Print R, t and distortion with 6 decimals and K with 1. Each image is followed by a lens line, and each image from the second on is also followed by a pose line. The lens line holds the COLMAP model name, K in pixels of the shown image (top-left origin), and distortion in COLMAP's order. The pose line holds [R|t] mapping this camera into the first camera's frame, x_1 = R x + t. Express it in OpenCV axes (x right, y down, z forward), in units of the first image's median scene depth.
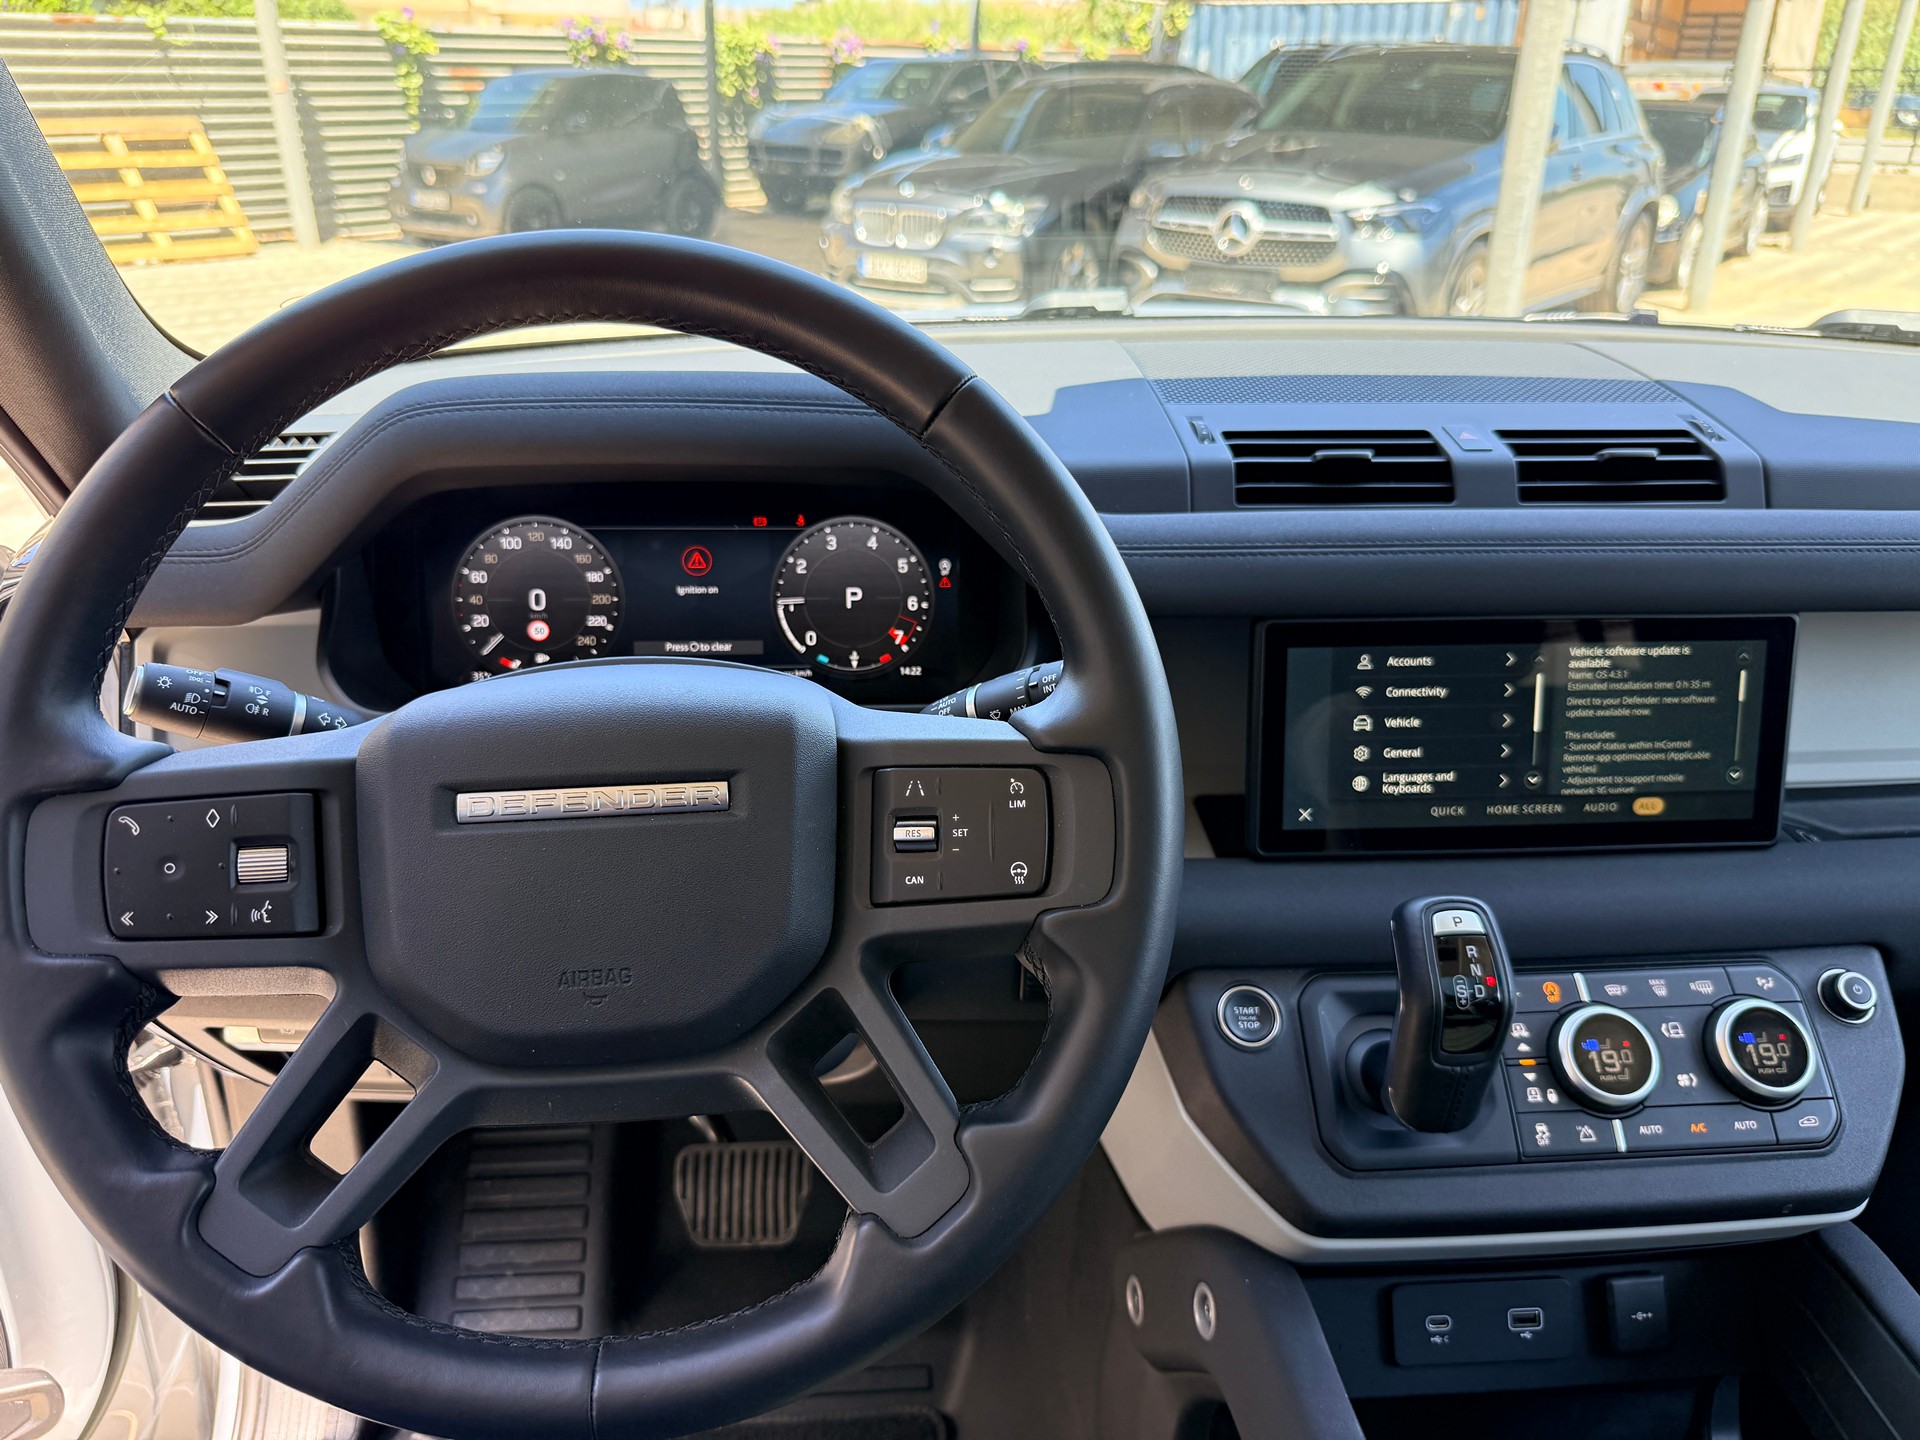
lens RADIAL K [[1370.7, 0, 956.3], [0, 1370.7, 705.2], [0, 0, 1]] dist [0.008478, -0.019923]
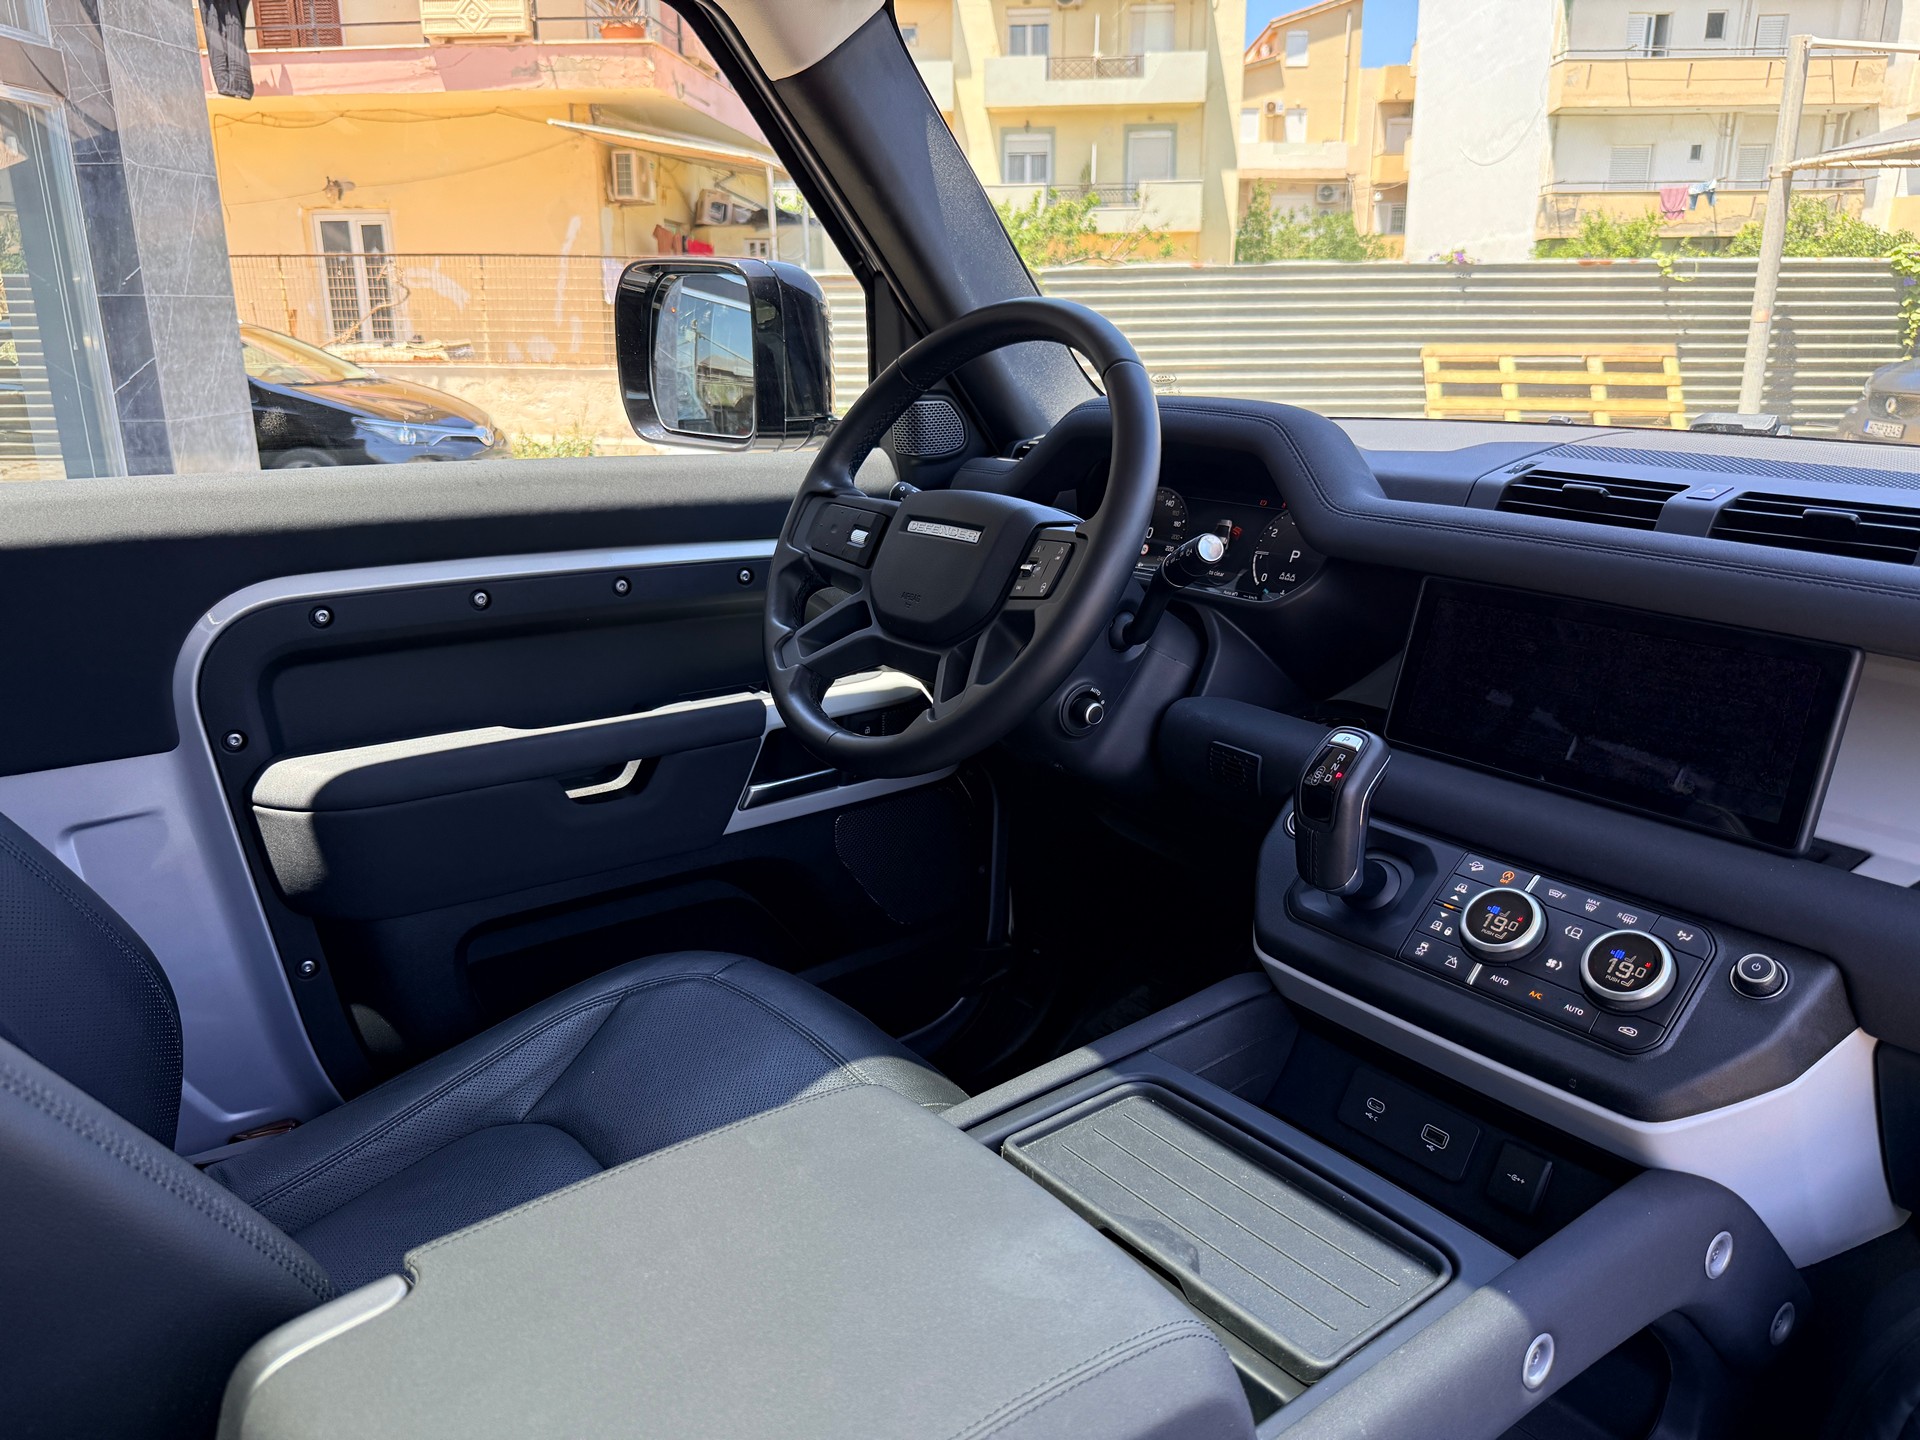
lens RADIAL K [[1370.7, 0, 973.5], [0, 1370.7, 707.4], [0, 0, 1]] dist [0.008478, -0.019923]
pose [[0.564575, 0.214271, -0.797084, 0.878187], [-0.332777, 0.942838, 0.017746, 0.155325], [0.755324, 0.255233, 0.603607, -0.148895]]
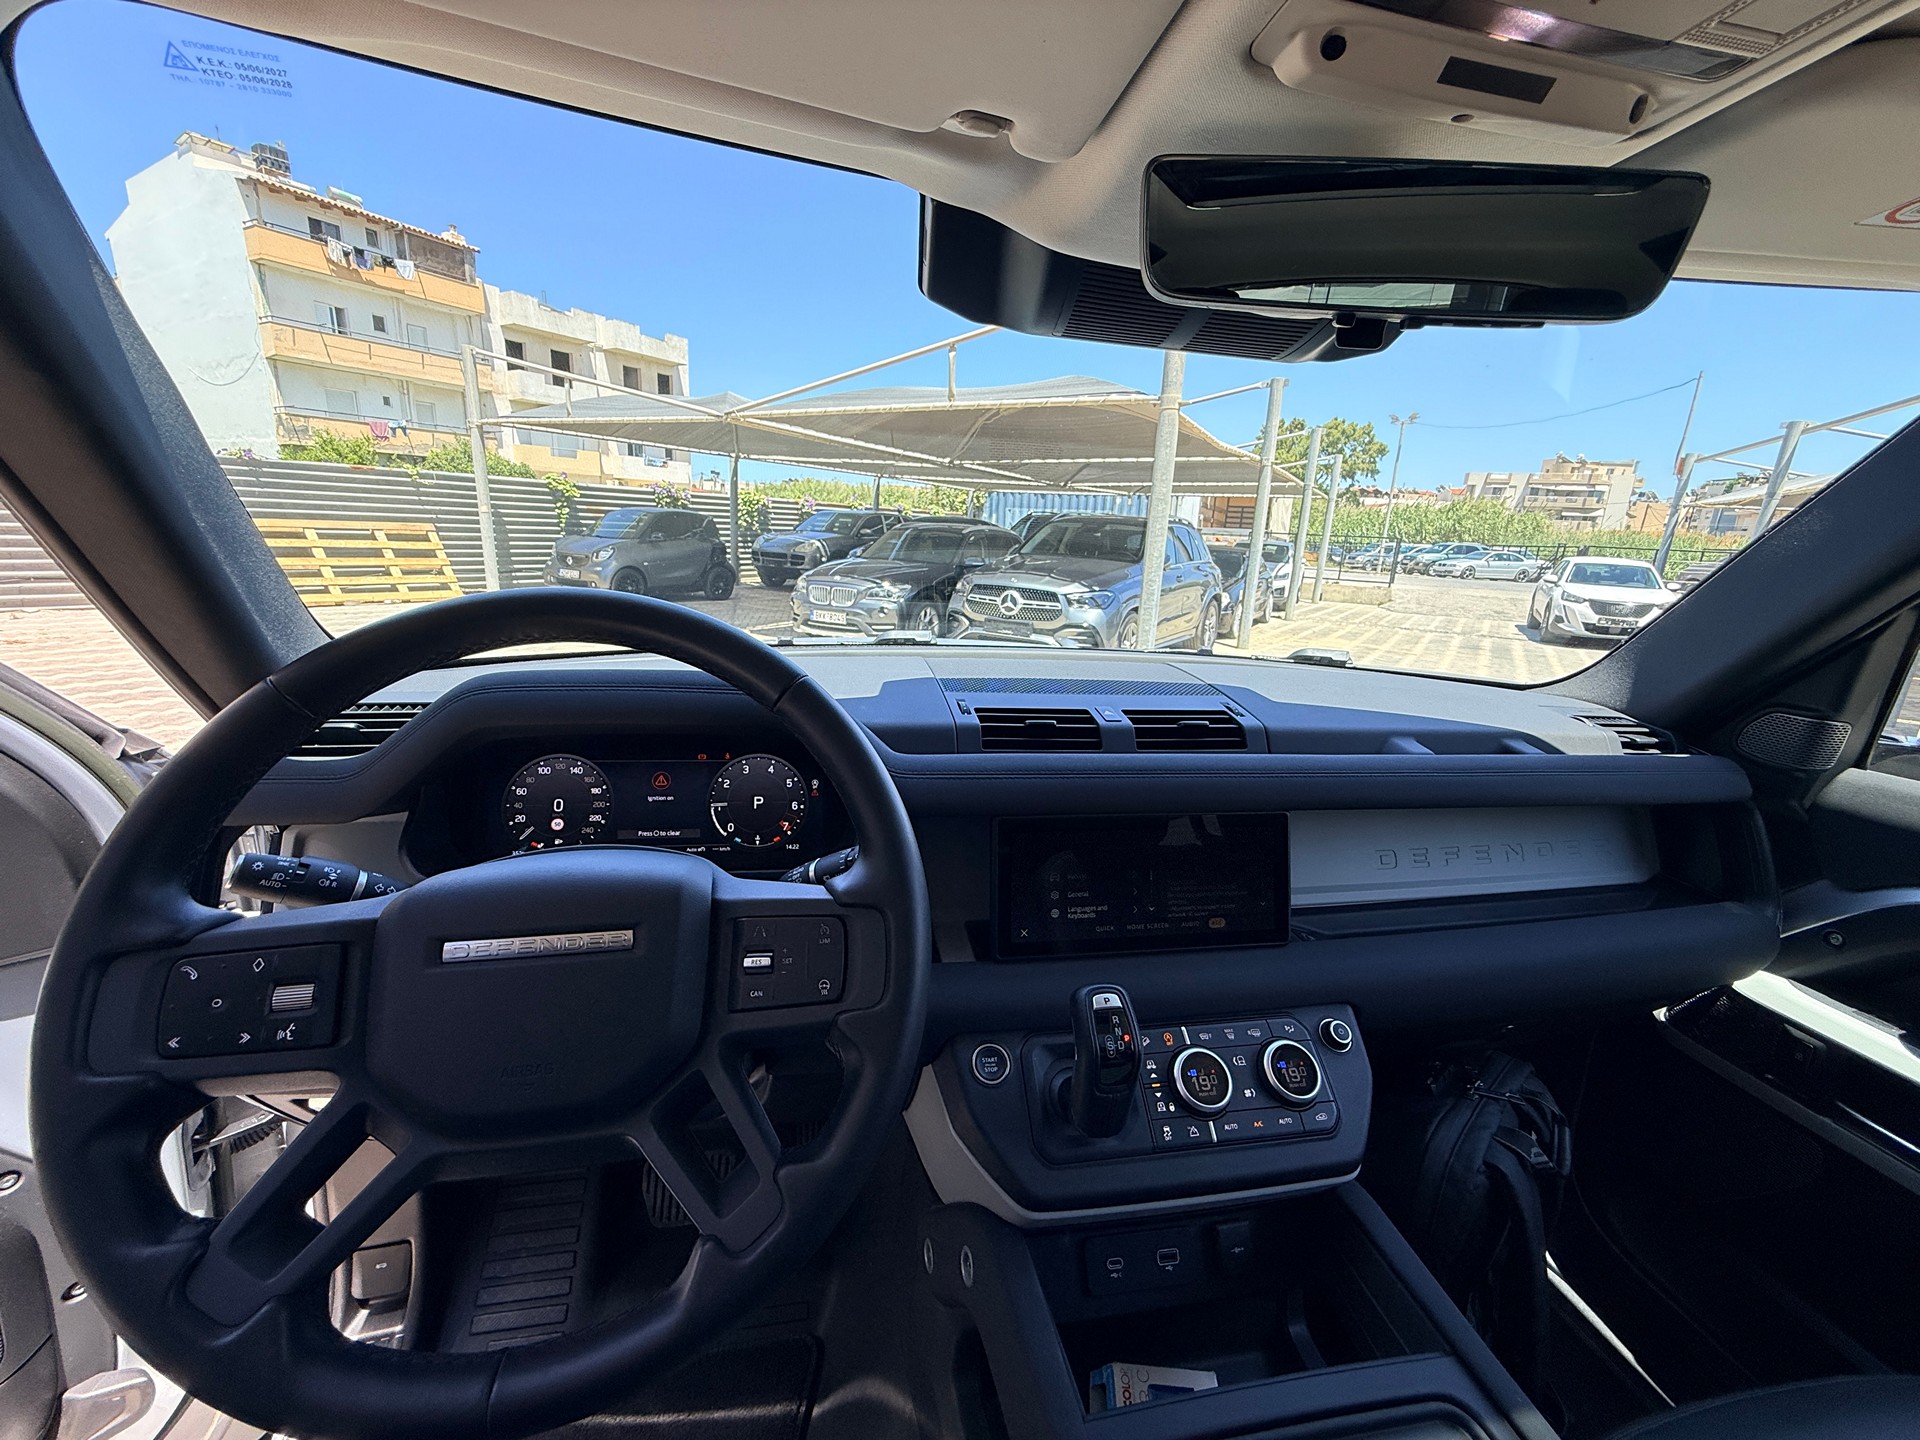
lens RADIAL K [[759.5, 0, 957.0], [0, 759.5, 719.6], [0, 0, 1]] dist [0.002117, -0.001119]
pose [[0.992770, 0.010369, 0.119580, 0.047366], [0.010814, 0.984482, -0.175151, -0.012346], [-0.119541, 0.175178, 0.977253, 0.043301]]
